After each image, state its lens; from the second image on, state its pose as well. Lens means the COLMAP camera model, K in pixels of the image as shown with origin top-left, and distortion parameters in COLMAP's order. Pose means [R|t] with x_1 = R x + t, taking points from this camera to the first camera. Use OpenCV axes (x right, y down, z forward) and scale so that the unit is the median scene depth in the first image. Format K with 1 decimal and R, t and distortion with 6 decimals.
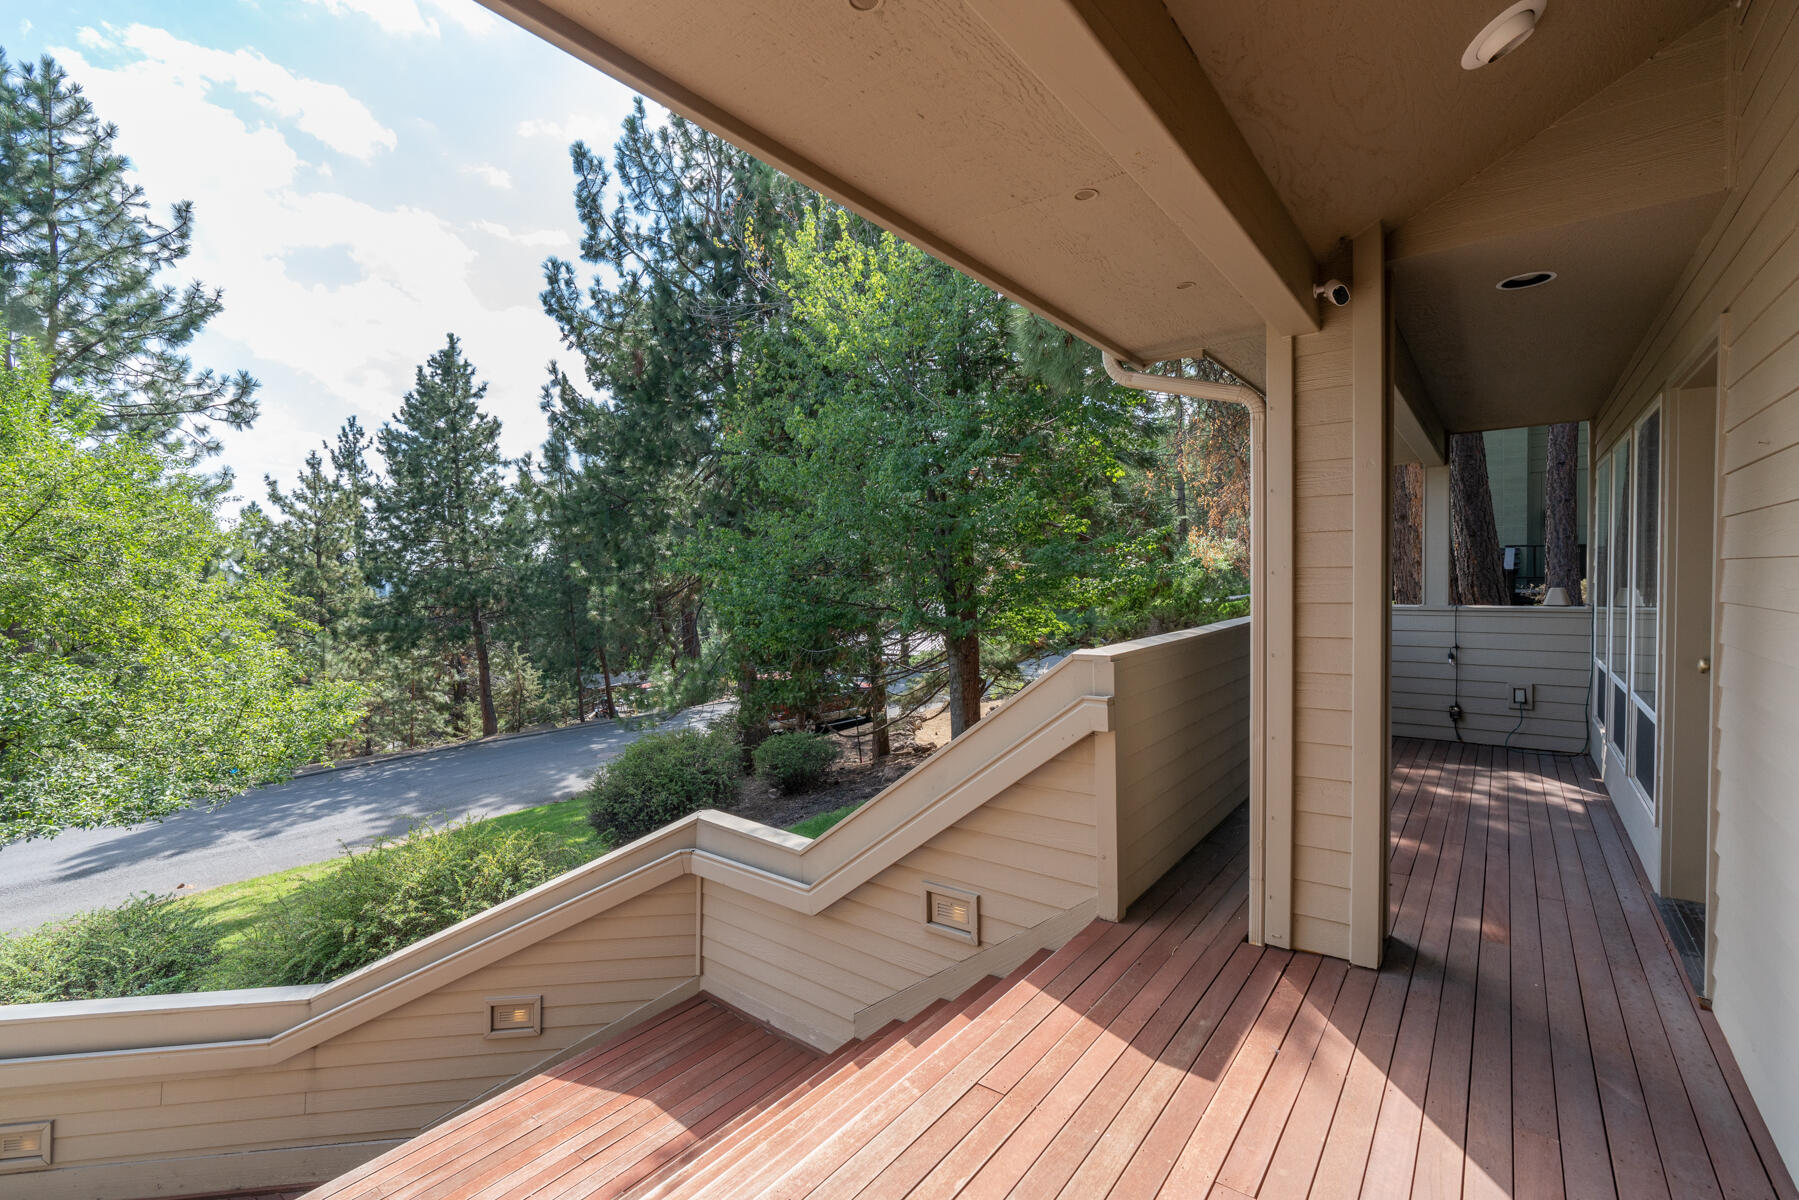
lens RADIAL K [[807.8, 0, 907.5], [0, 807.8, 596.9], [0, 0, 1]] dist [-0.002794, 0.000159]
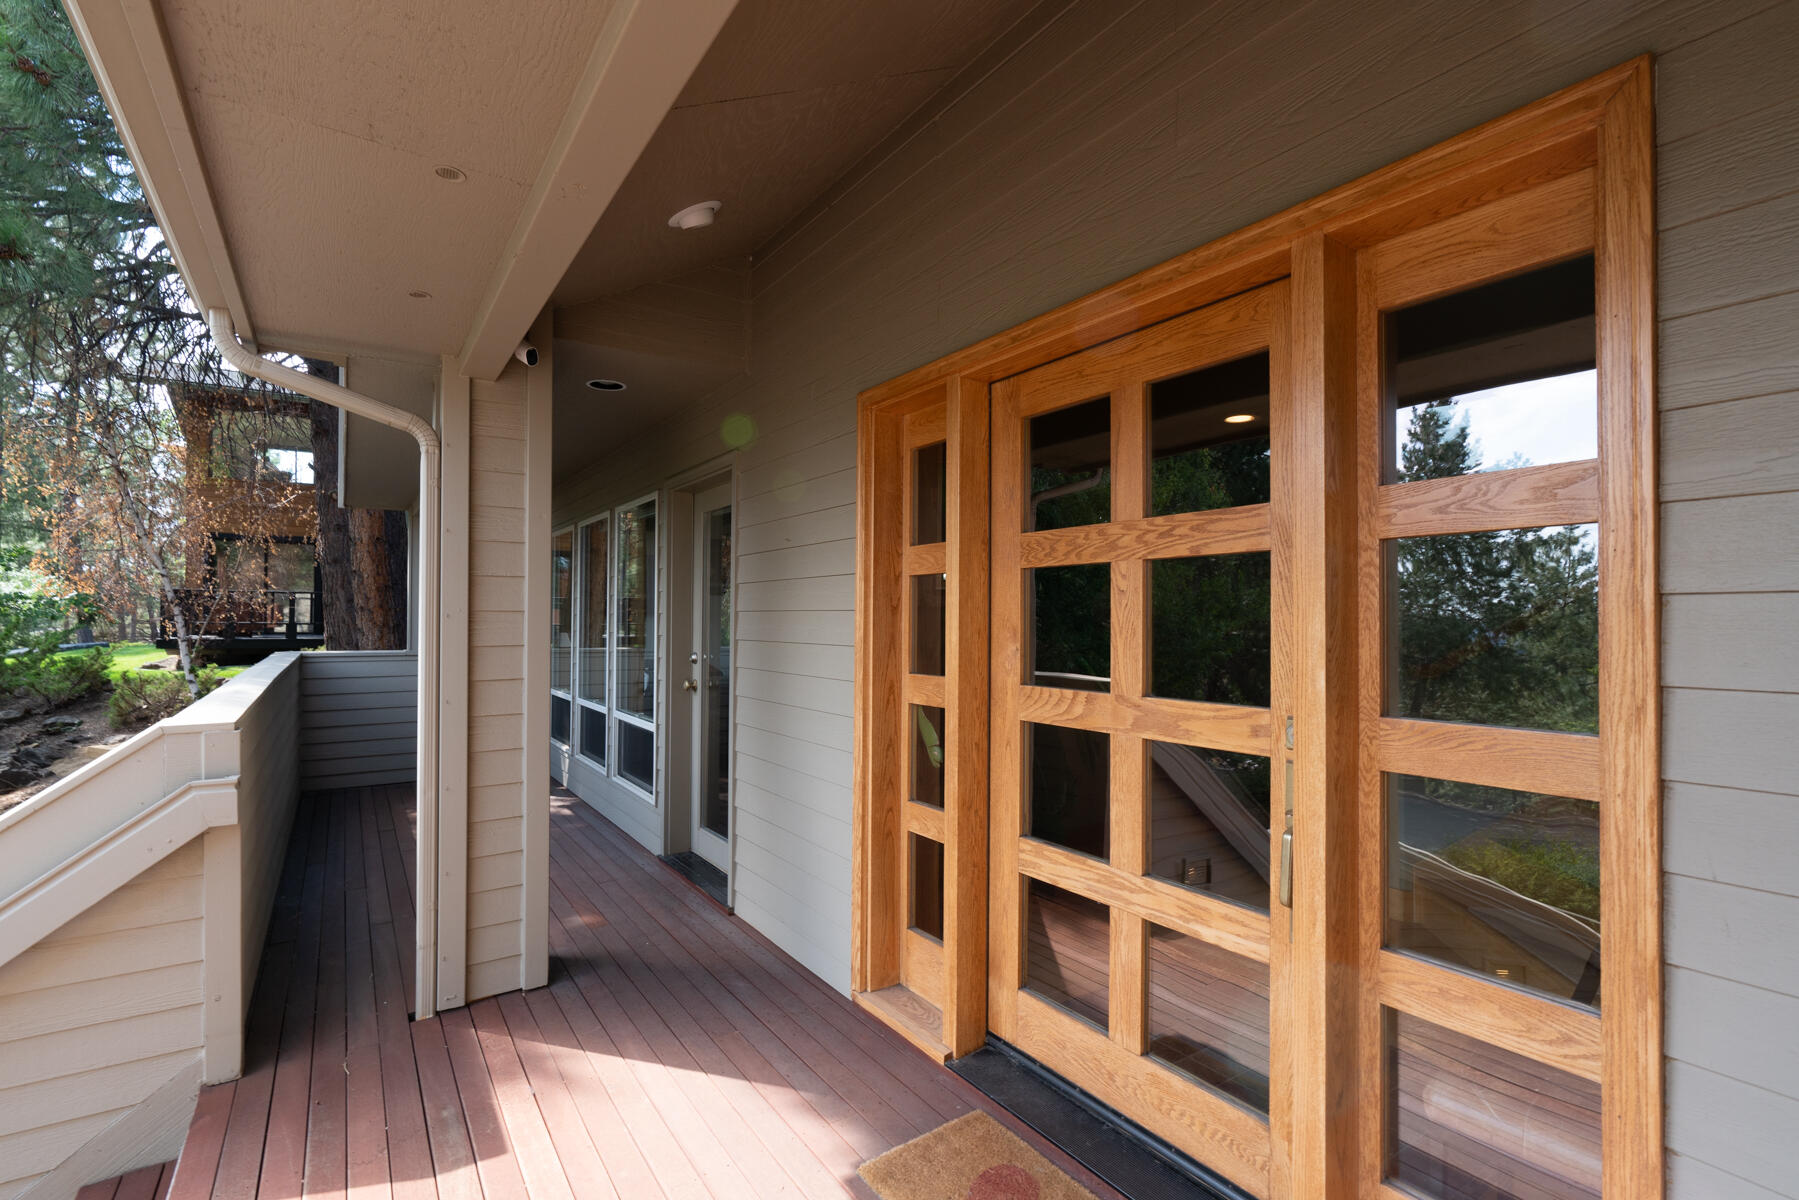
lens RADIAL K [[807.8, 0, 907.3], [0, 807.8, 610.8], [0, 0, 1]] dist [-0.002794, 0.000159]
pose [[0.318937, 0.023316, 0.947489, -0.286788], [0.014206, 0.999467, -0.029377, 0.000576], [-0.947670, 0.022830, 0.318436, 0.180515]]
